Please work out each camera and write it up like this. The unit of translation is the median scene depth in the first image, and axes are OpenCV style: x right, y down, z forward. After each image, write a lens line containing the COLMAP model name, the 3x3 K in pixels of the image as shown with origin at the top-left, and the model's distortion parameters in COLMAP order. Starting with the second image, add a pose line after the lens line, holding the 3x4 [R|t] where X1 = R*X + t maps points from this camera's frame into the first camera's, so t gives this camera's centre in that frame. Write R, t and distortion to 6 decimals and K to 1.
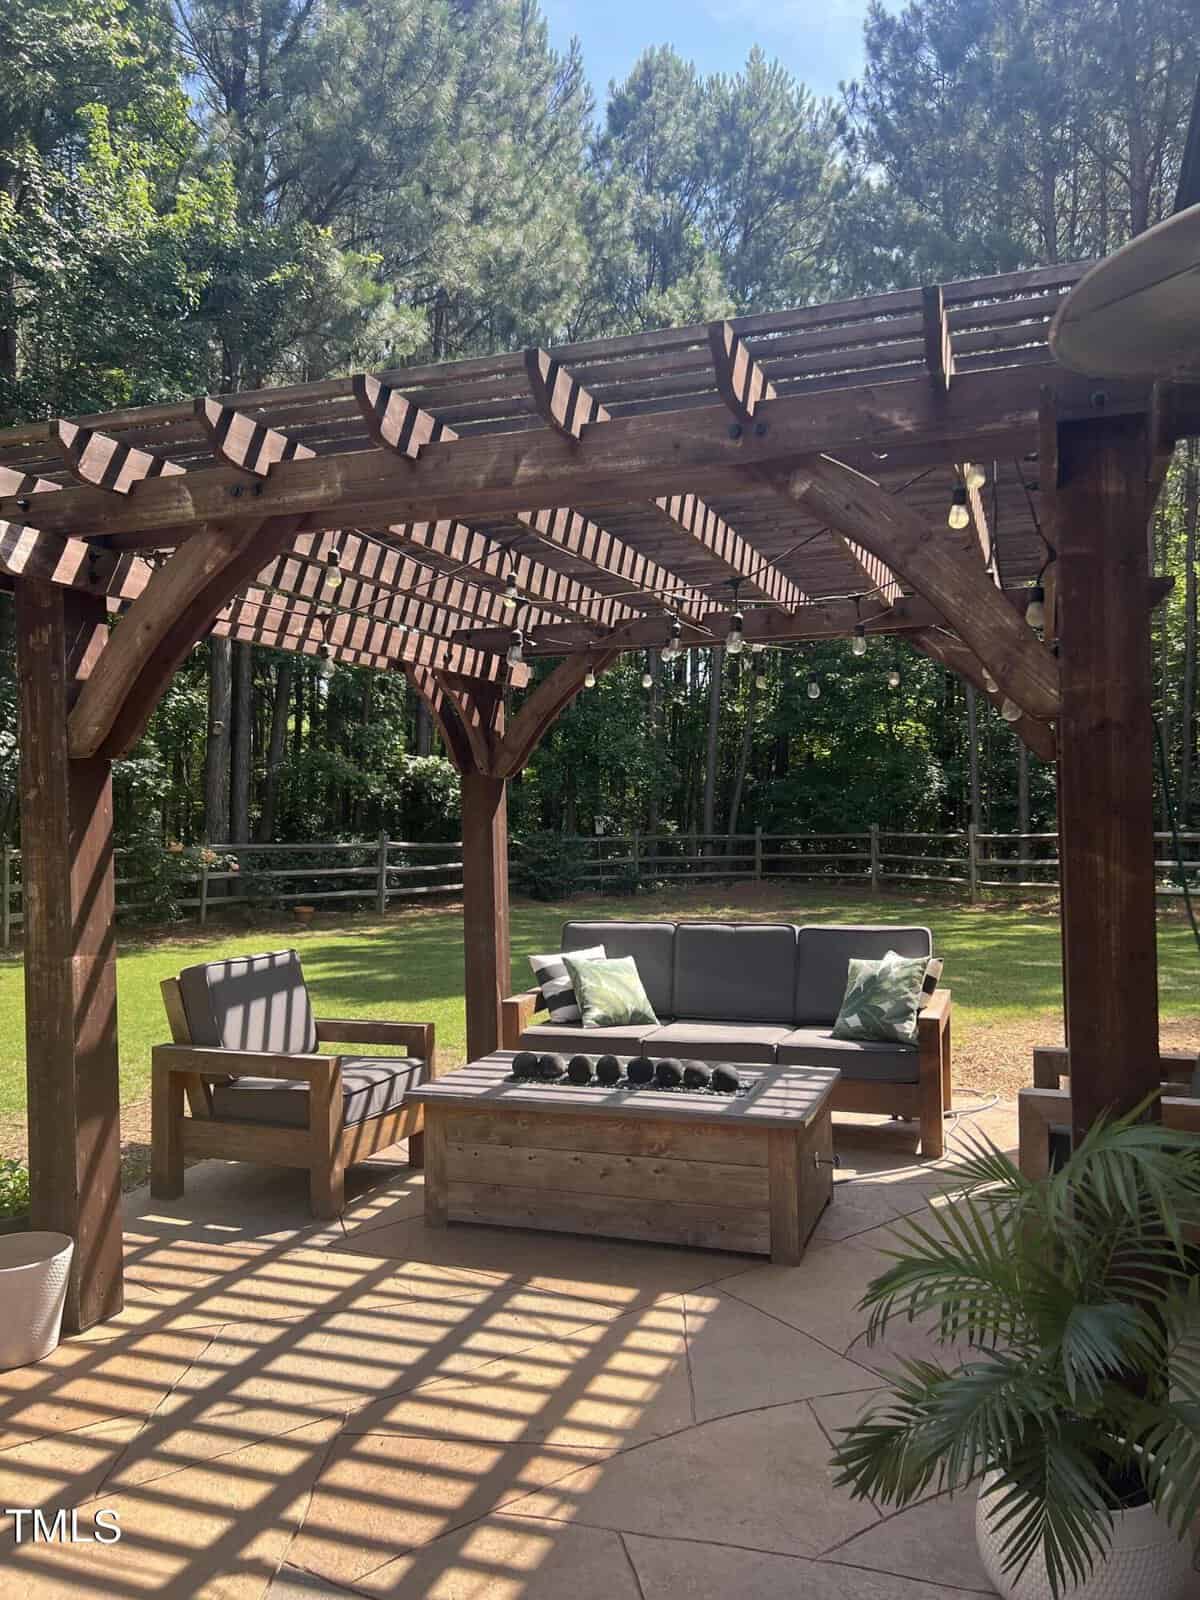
lens RADIAL K [[1220.6, 0, 601.1], [0, 1220.6, 812.8], [0, 0, 1]] dist [0.042835, -0.024426]
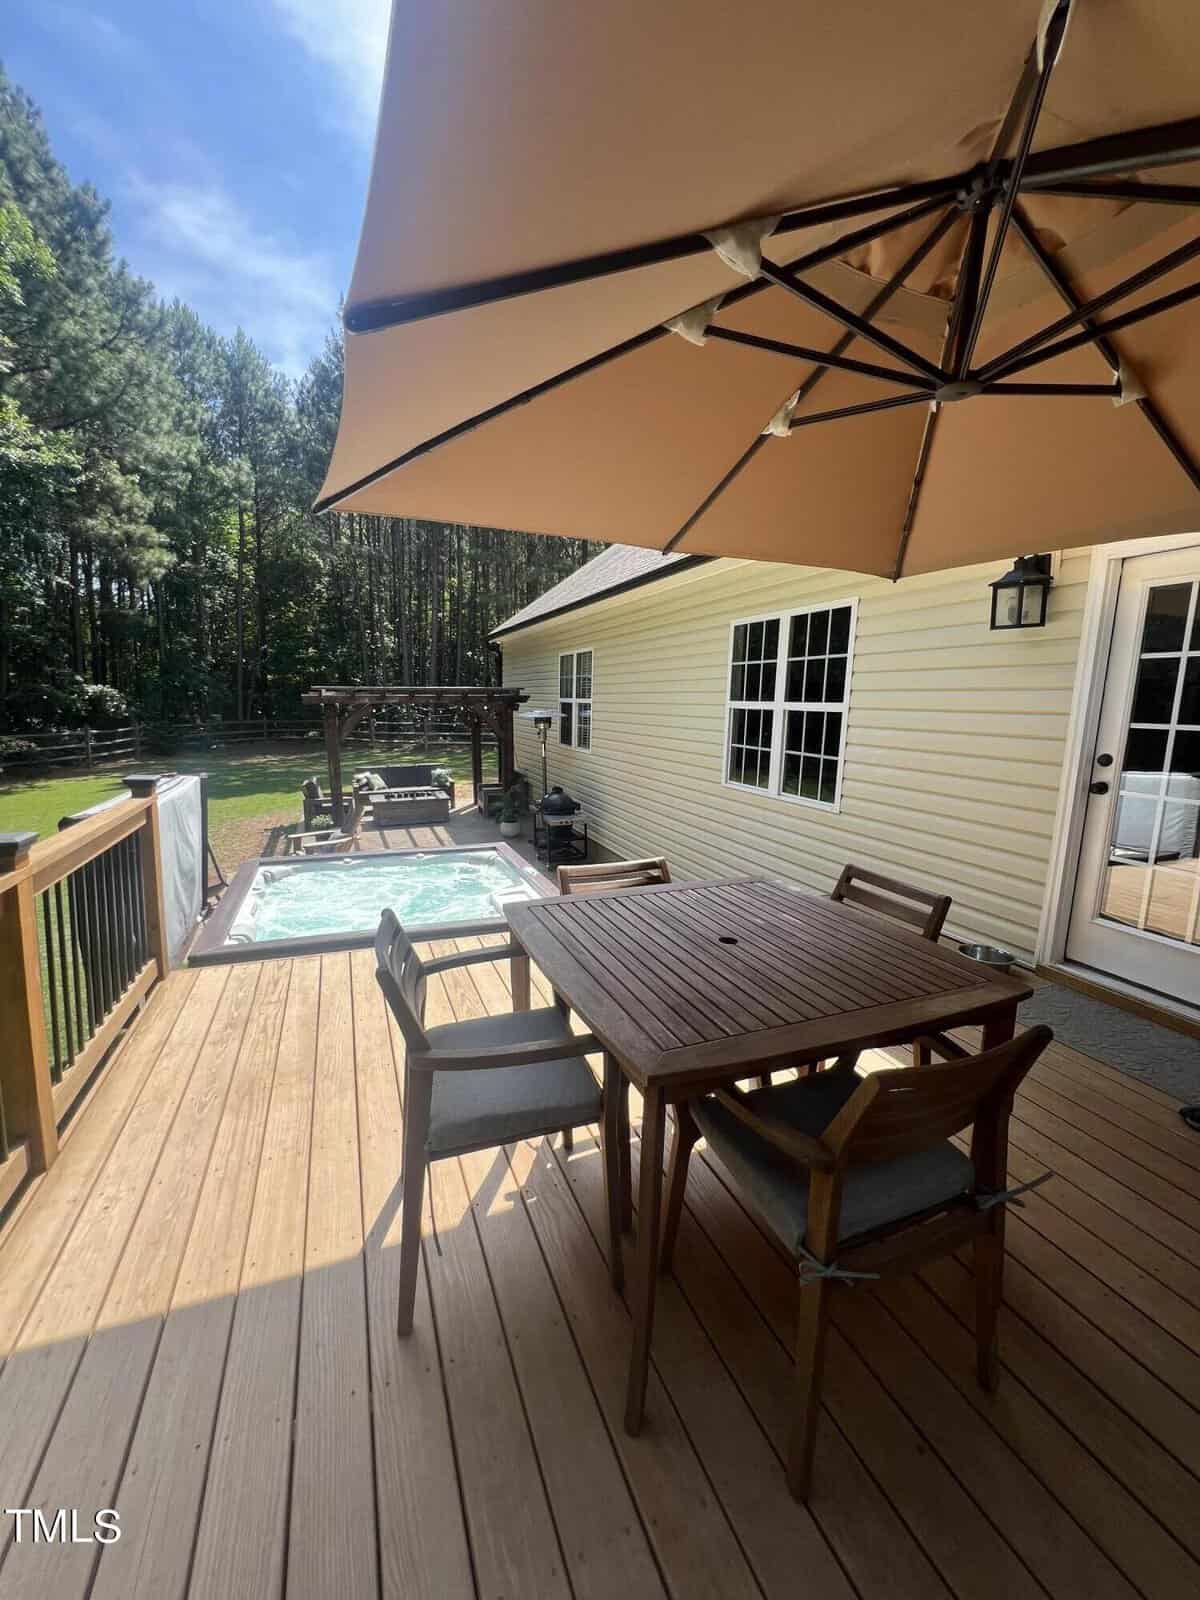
lens RADIAL K [[649.0, 0, 604.5], [0, 649.0, 792.3], [0, 0, 1]] dist [-0.002312, 0.000956]
pose [[0.739258, -0.088213, 0.667620, -0.880223], [-0.017413, 0.988548, 0.149899, -0.165868], [-0.673197, -0.122440, 0.729256, -1.144894]]
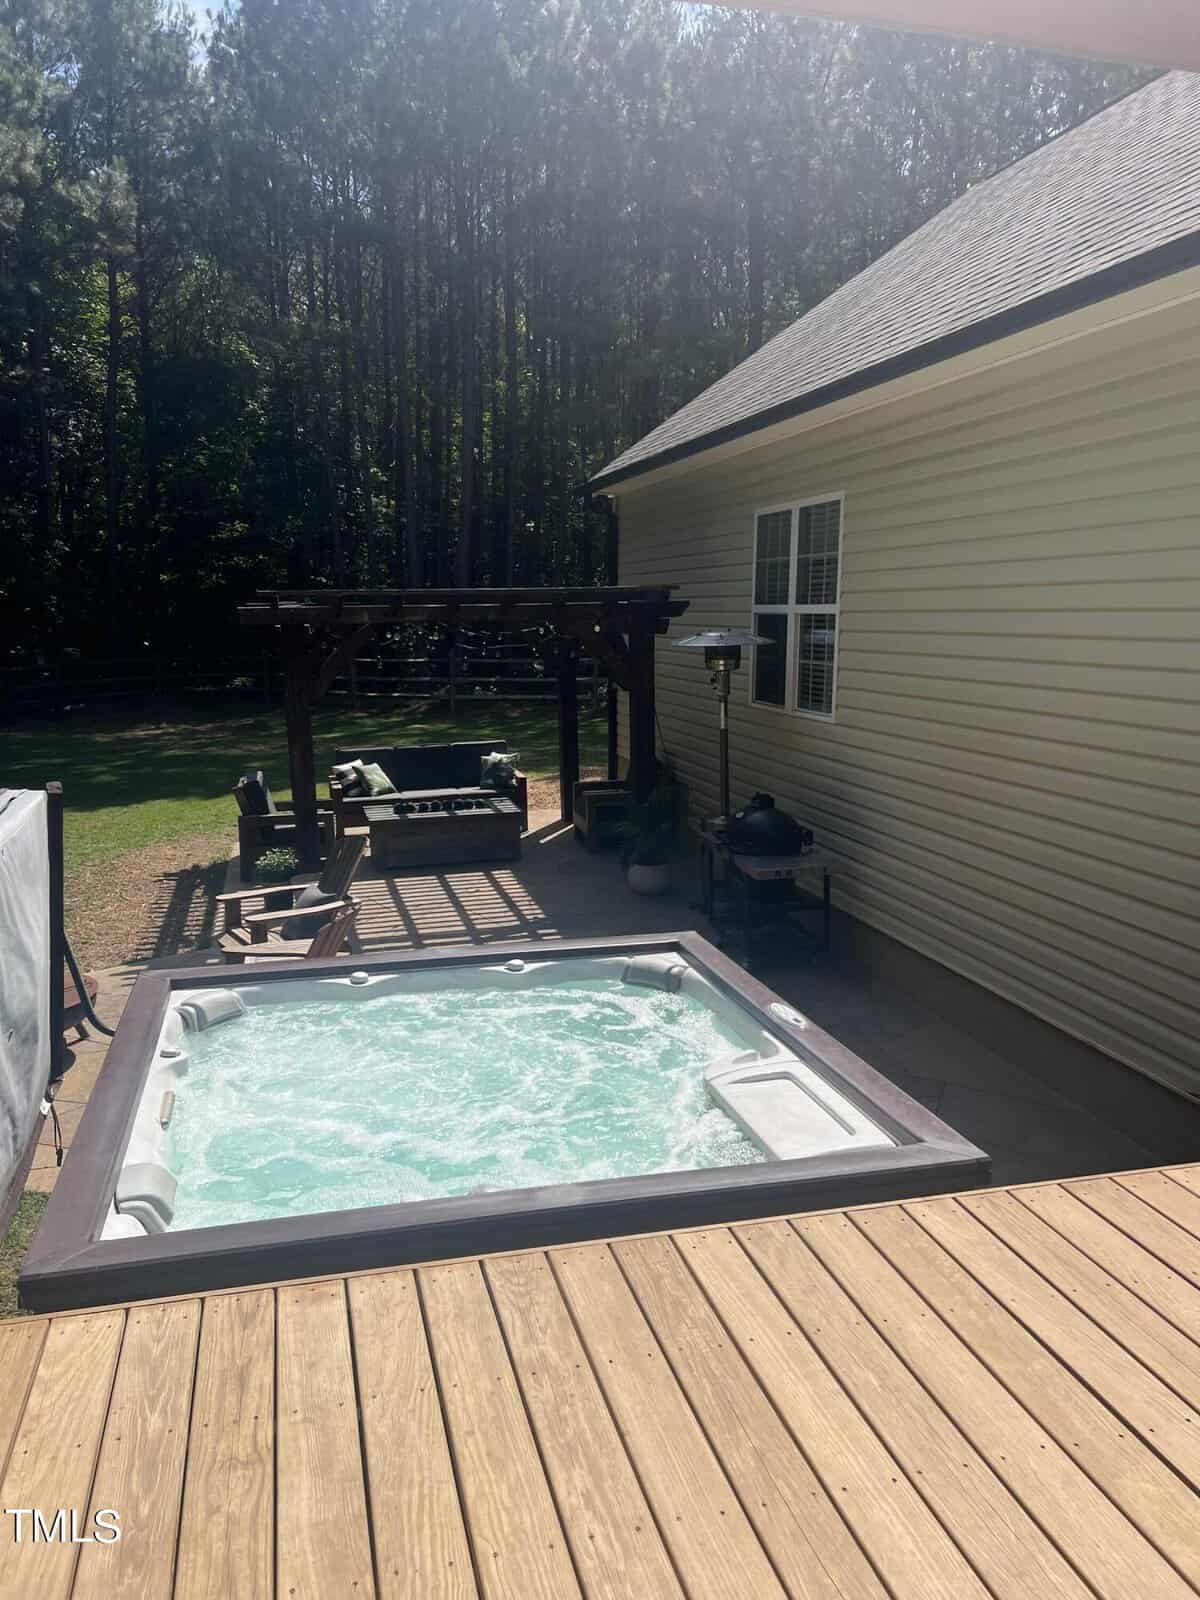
lens RADIAL K [[1220.6, 0, 606.7], [0, 1220.6, 788.0], [0, 0, 1]] dist [0.042835, -0.024426]
pose [[0.818531, -0.089913, 0.567382, -0.843646], [0.002186, 0.988156, 0.153439, -0.161806], [-0.574458, -0.124355, 0.809033, -0.938241]]
